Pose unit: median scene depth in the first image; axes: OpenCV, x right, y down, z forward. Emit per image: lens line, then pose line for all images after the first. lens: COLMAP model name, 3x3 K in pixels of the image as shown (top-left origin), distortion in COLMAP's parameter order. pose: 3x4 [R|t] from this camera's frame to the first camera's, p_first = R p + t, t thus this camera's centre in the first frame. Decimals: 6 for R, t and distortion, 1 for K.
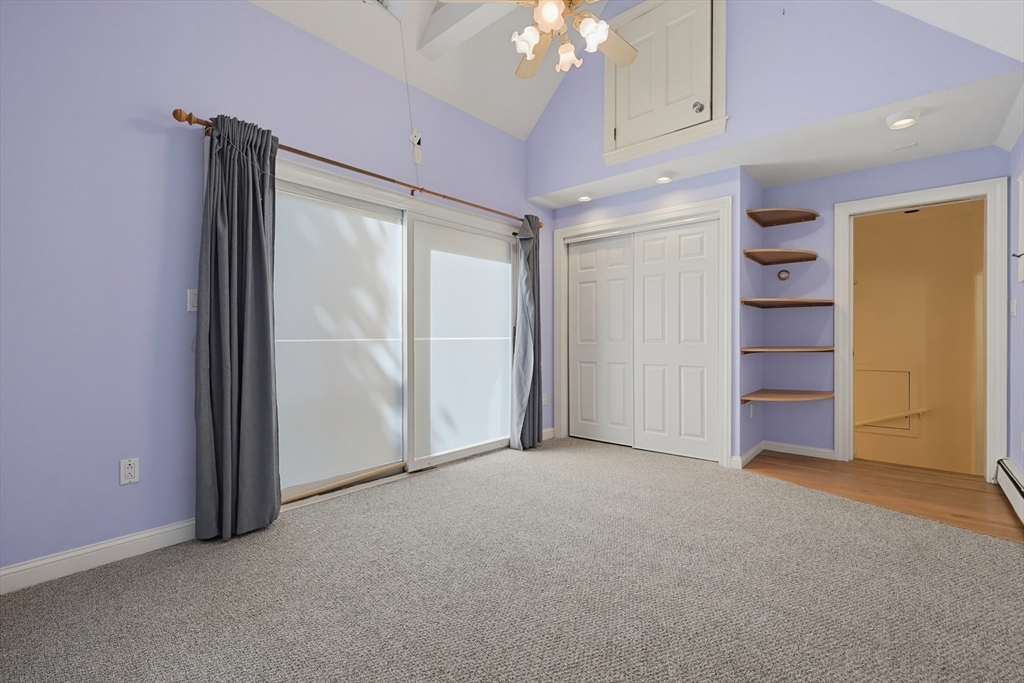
lens RADIAL K [[438.3, 0, 513.7], [0, 438.3, 336.0], [0, 0, 1]] dist [-0.001763, -0.000132]
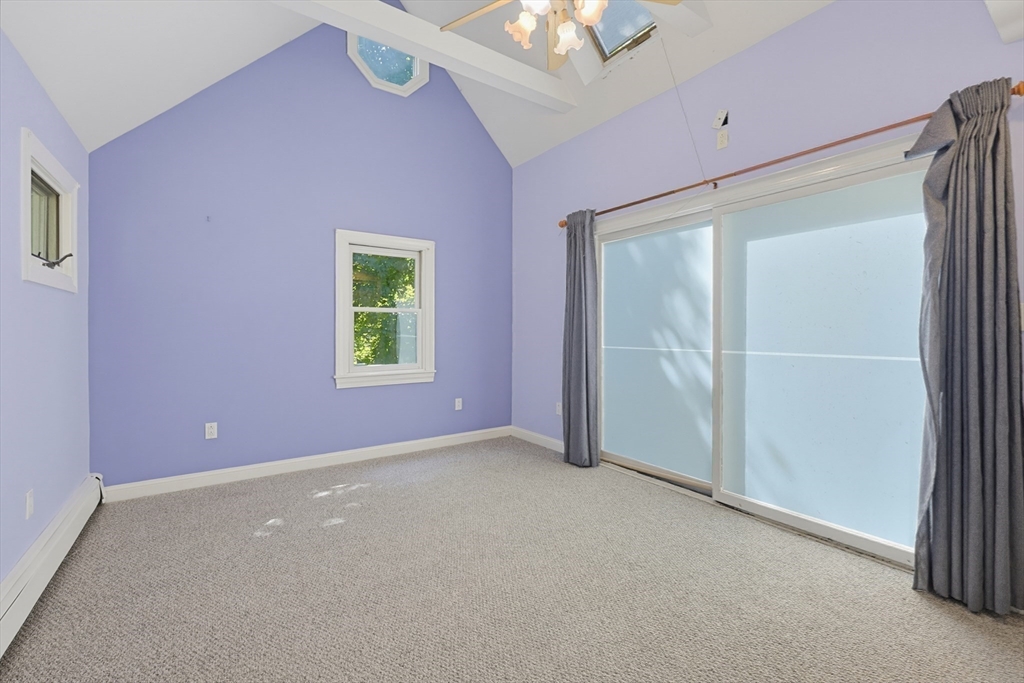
lens RADIAL K [[438.3, 0, 513.7], [0, 438.3, 336.0], [0, 0, 1]] dist [-0.001763, -0.000132]
pose [[-0.229750, 0.014777, -0.973138, 0.723742], [-0.002495, 0.999873, 0.015772, -0.037107], [0.973247, 0.006052, -0.229684, 0.808171]]
